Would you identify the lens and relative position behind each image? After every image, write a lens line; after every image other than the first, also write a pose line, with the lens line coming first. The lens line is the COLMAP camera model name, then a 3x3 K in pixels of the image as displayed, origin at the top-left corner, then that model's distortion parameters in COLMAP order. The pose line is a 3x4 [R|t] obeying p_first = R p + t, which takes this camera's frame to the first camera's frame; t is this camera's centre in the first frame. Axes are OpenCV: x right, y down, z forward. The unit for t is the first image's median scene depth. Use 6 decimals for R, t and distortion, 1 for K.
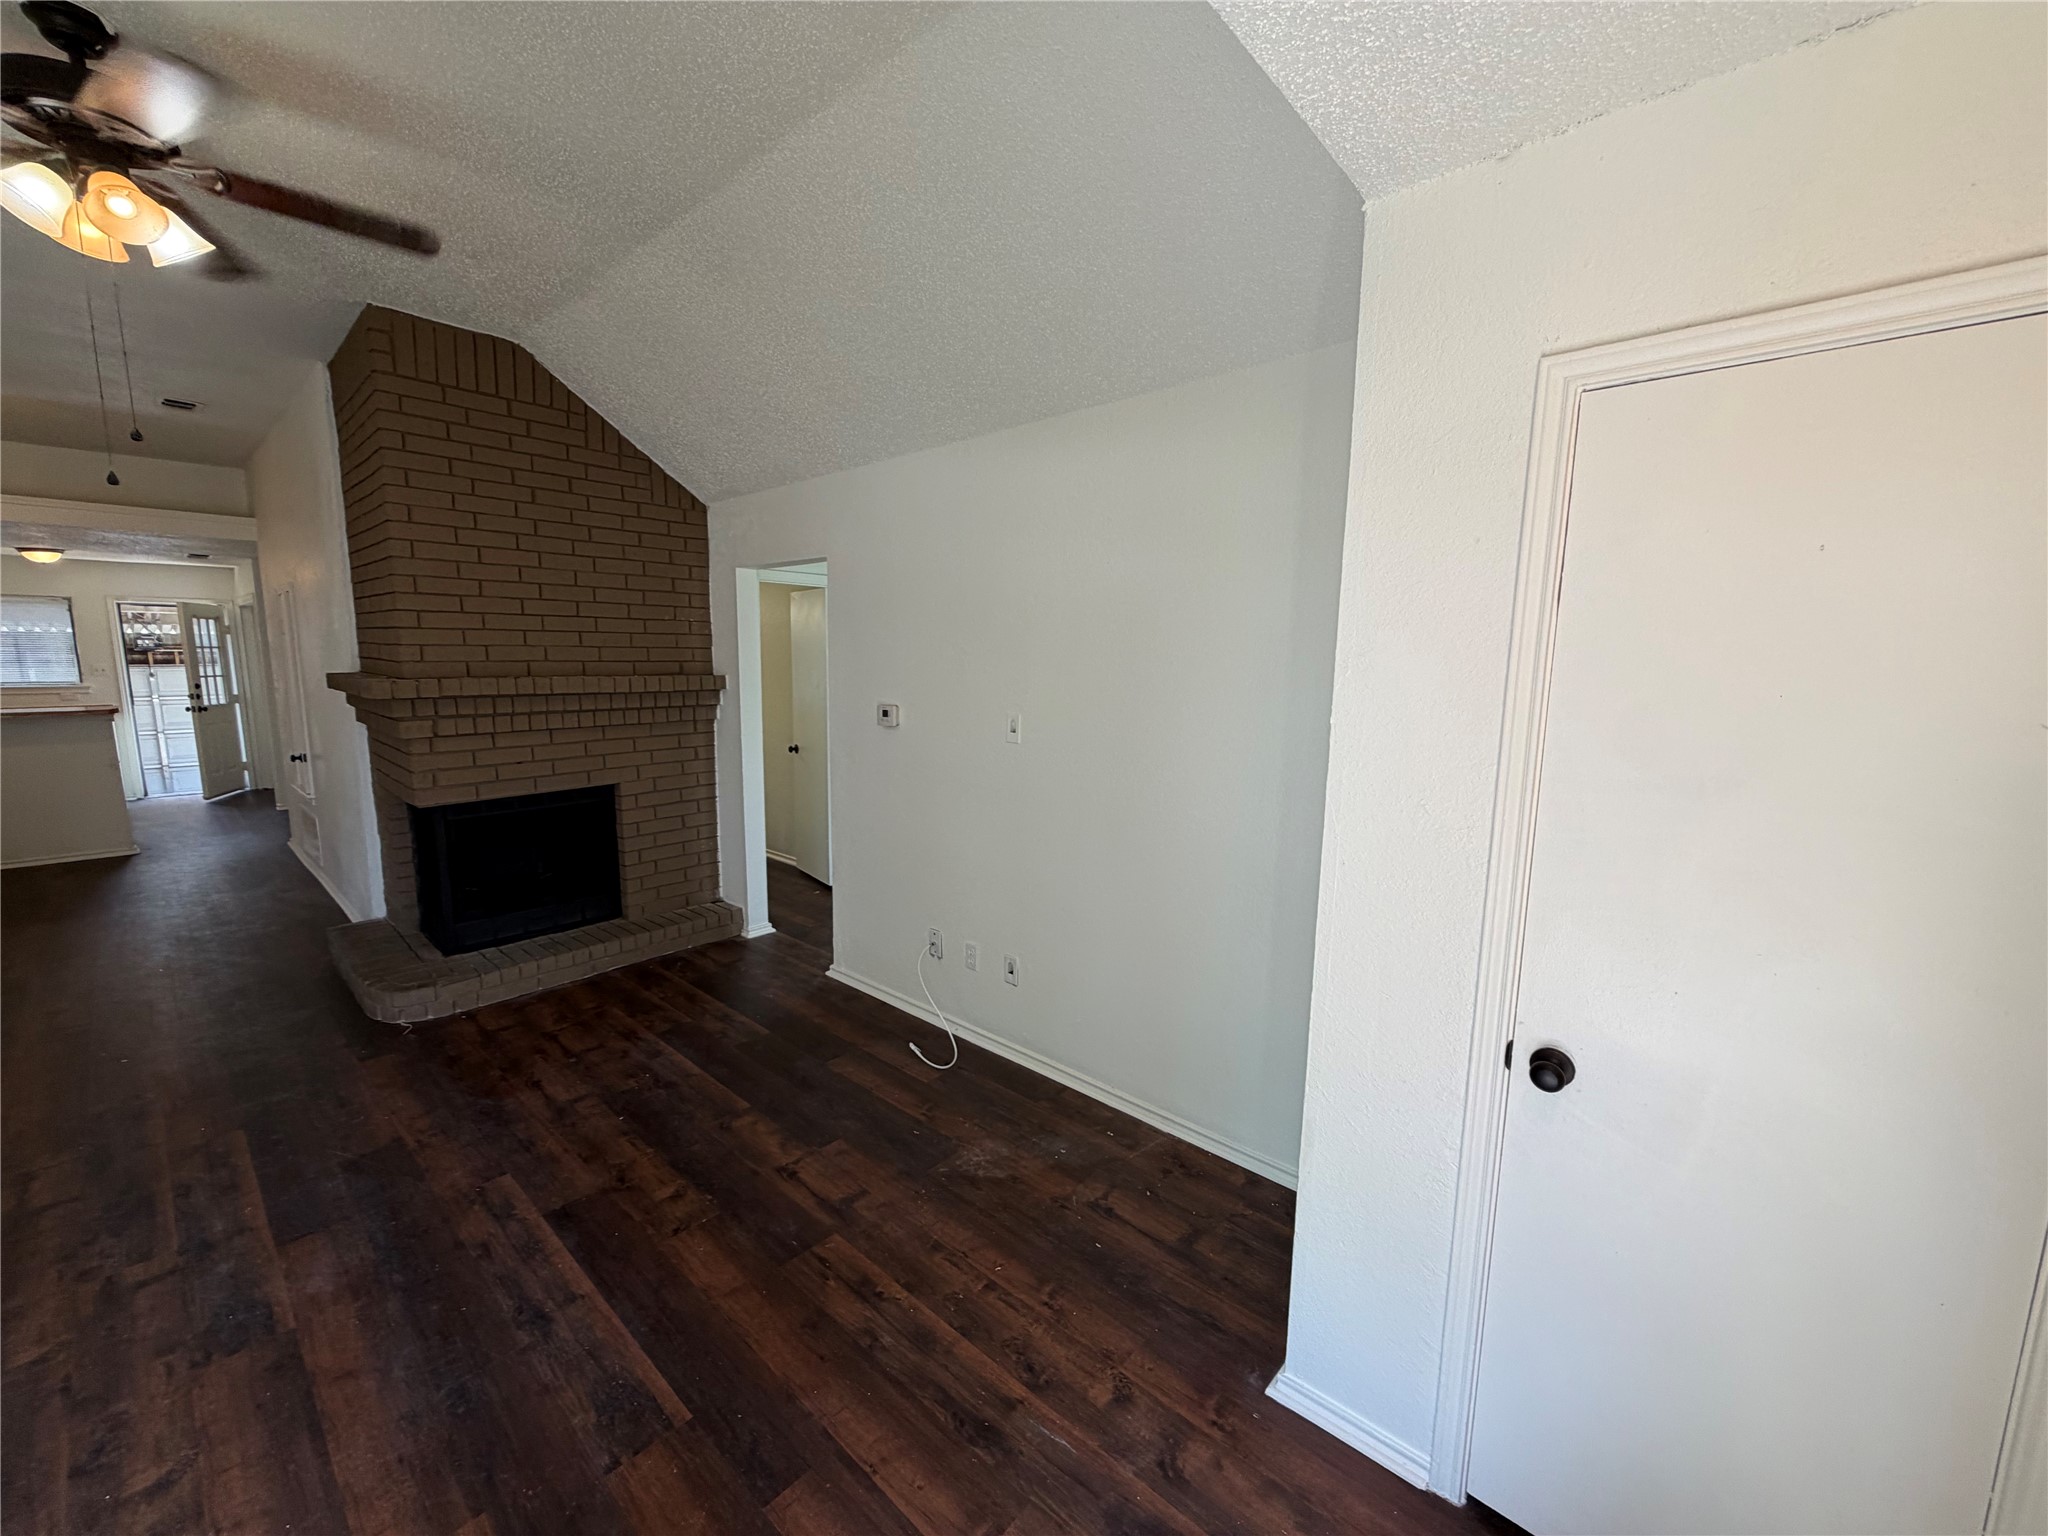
lens RADIAL K [[814.9, 0, 1011.4], [0, 814.9, 762.0], [0, 0, 1]] dist [-0.001700, 0.000640]
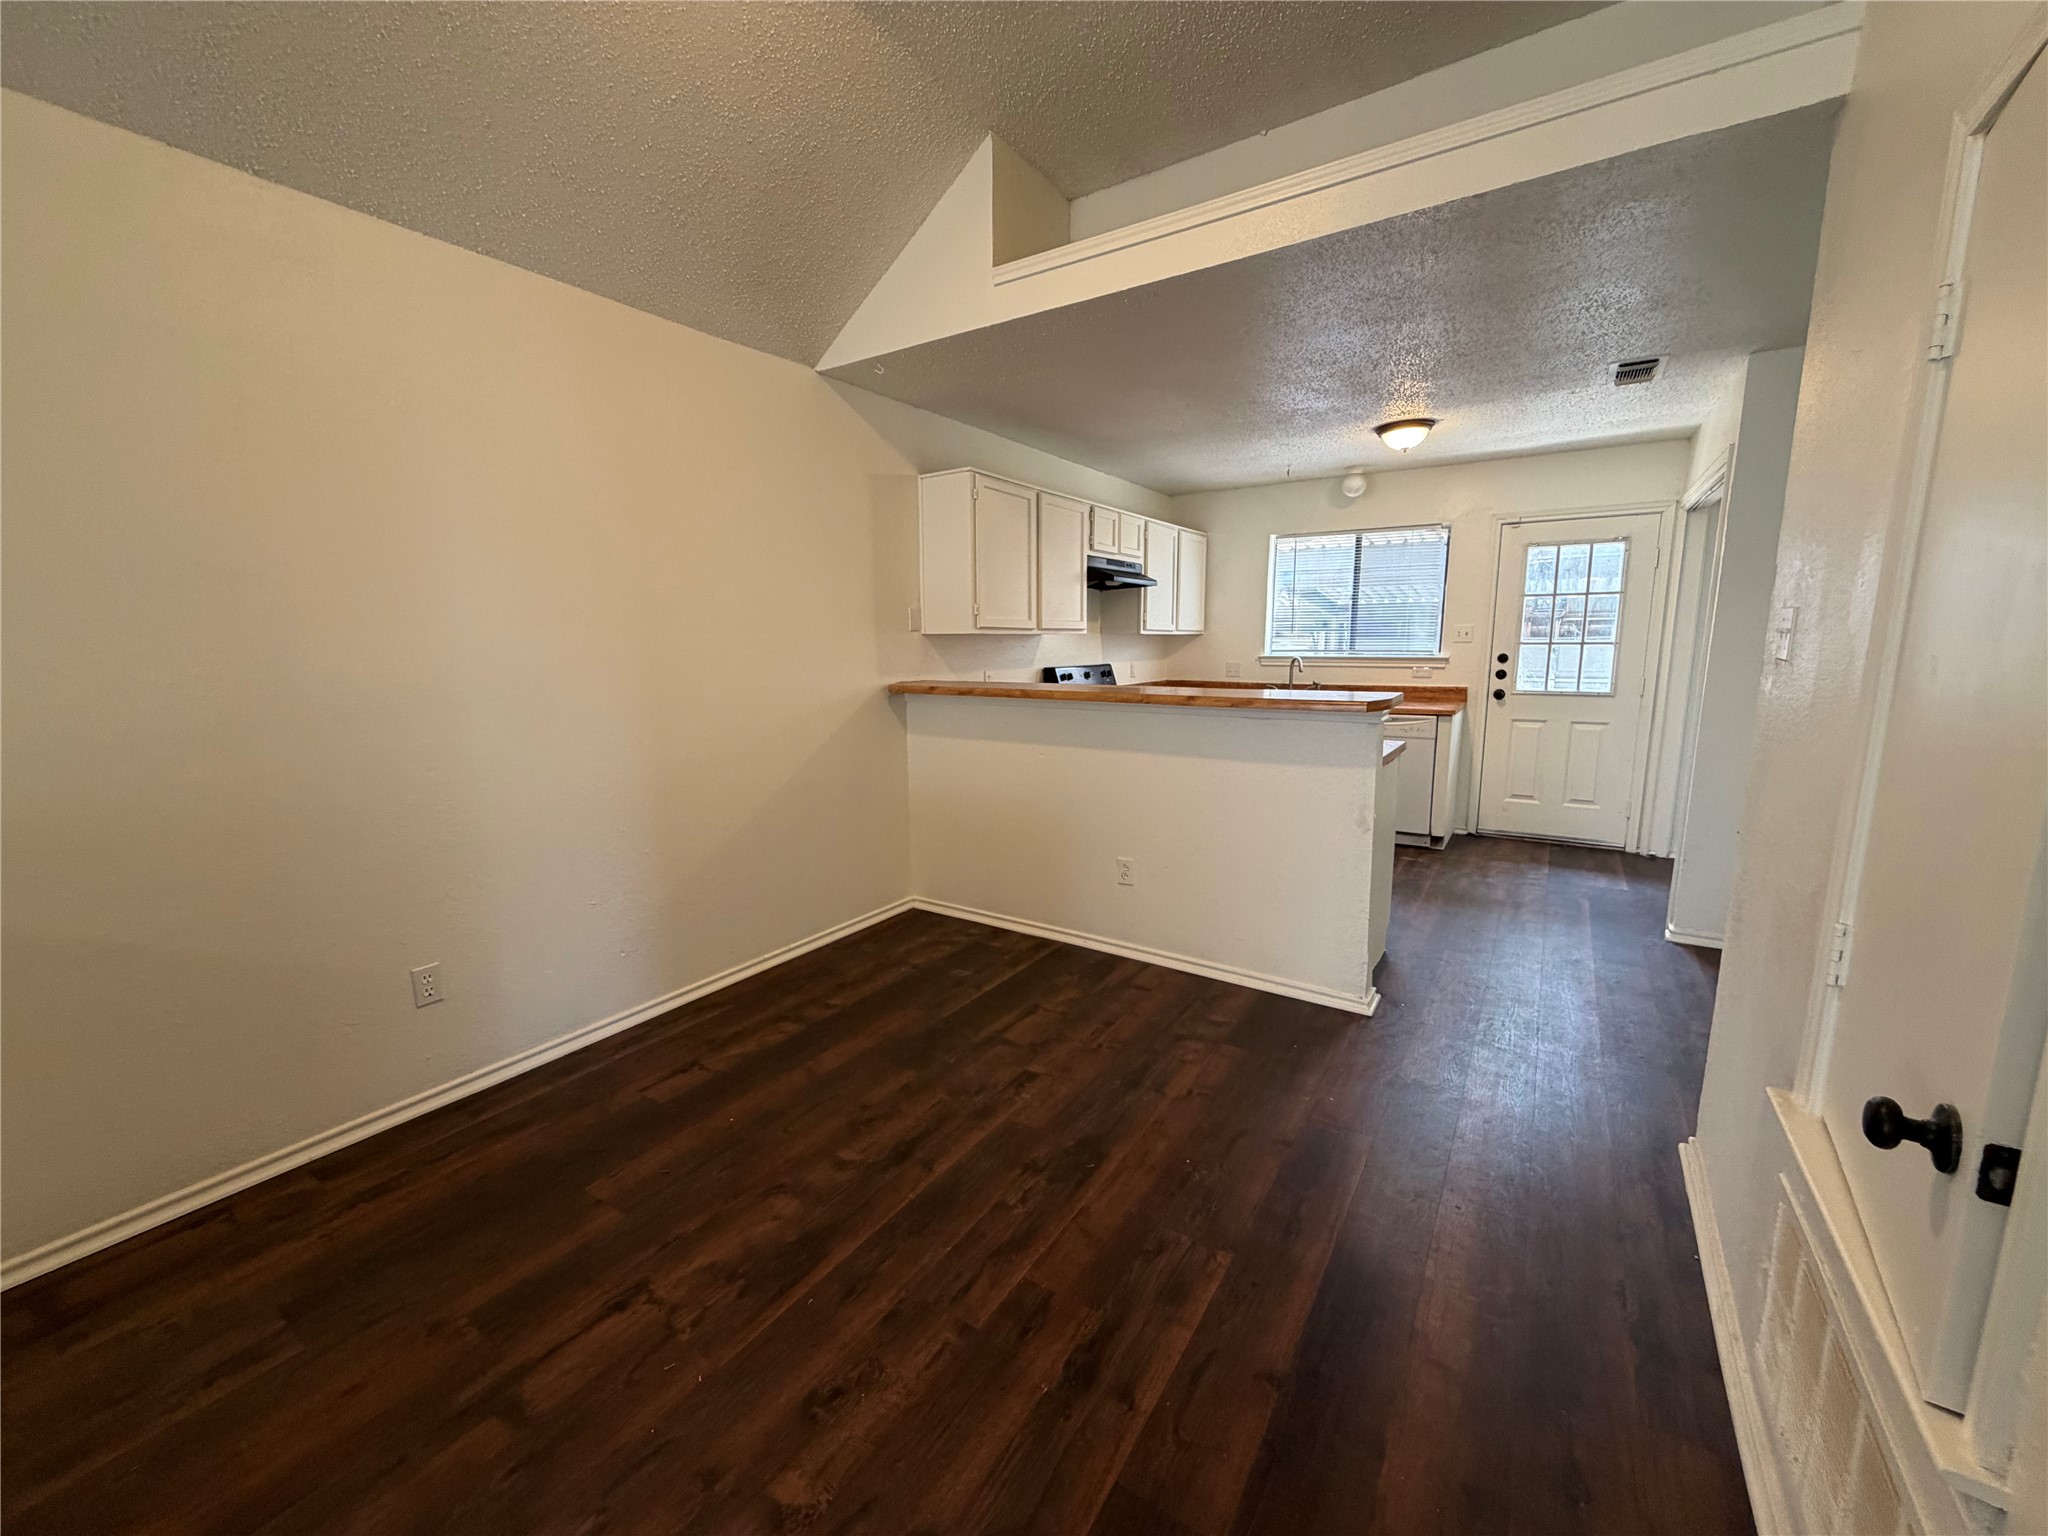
lens RADIAL K [[814.9, 0, 1017.4], [0, 814.9, 769.8], [0, 0, 1]] dist [-0.001700, 0.000640]
pose [[0.156276, 0.151042, -0.976096, -1.002119], [-0.128543, 0.982944, 0.131521, -0.086248], [0.979313, 0.104916, 0.173026, 1.055795]]
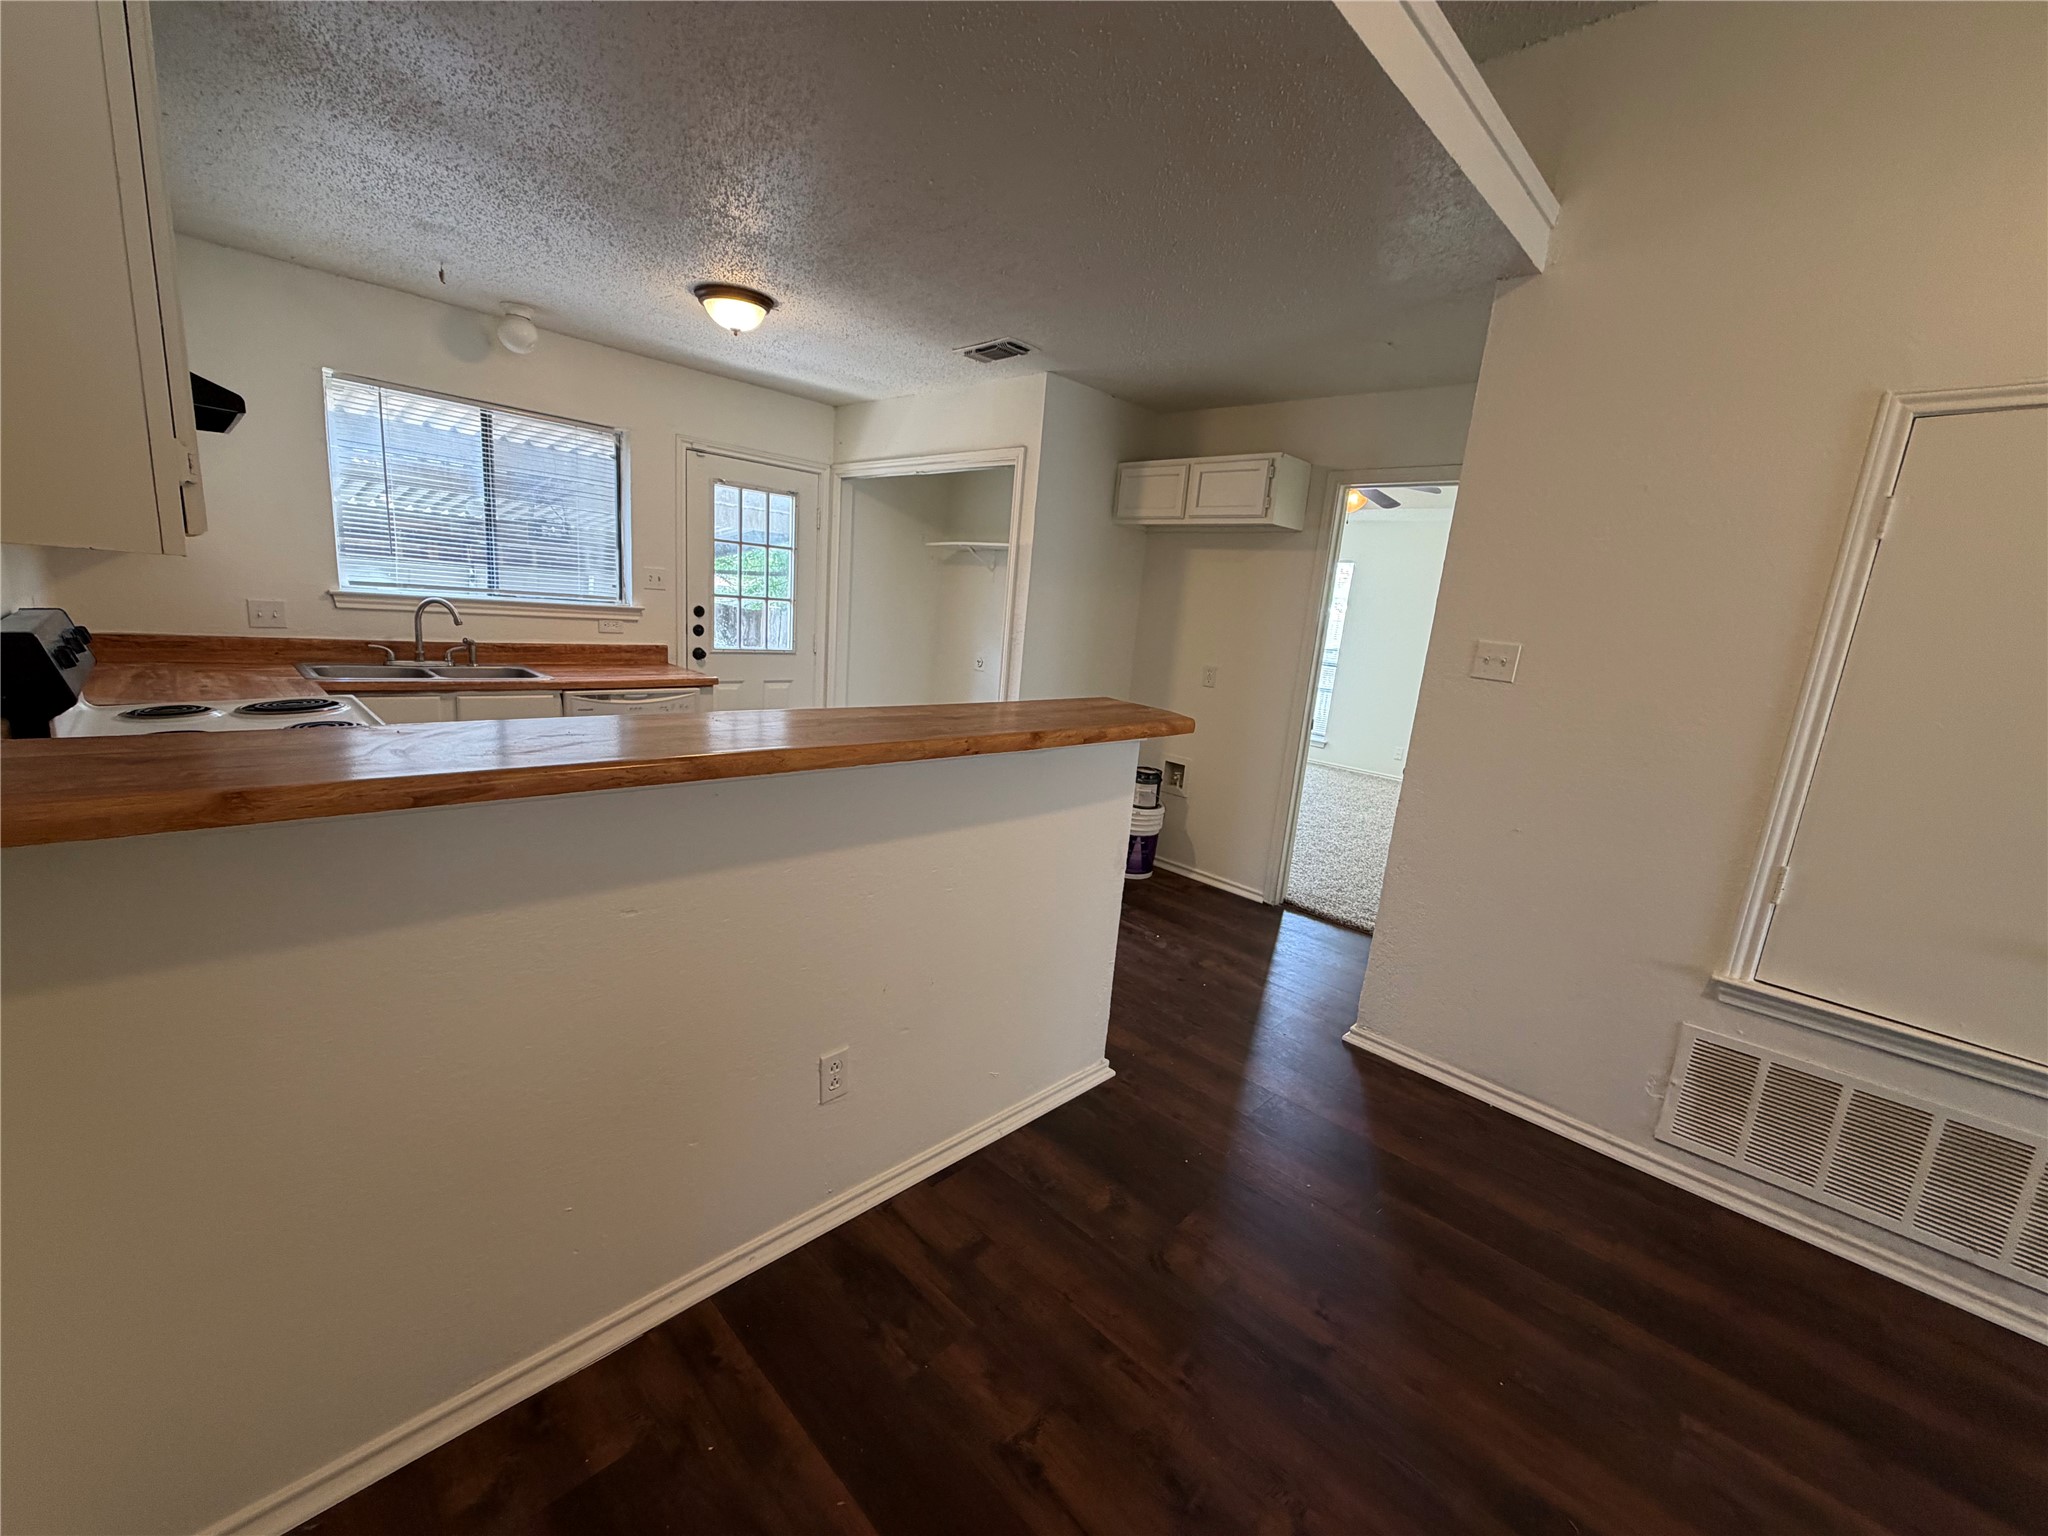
lens RADIAL K [[814.9, 0, 1014.8], [0, 814.9, 772.8], [0, 0, 1]] dist [-0.001700, 0.000640]
pose [[0.996148, 0.085053, -0.021315, -1.670911], [-0.083399, 0.994113, 0.069172, -0.083671], [0.027073, -0.067128, 0.997377, 0.912003]]
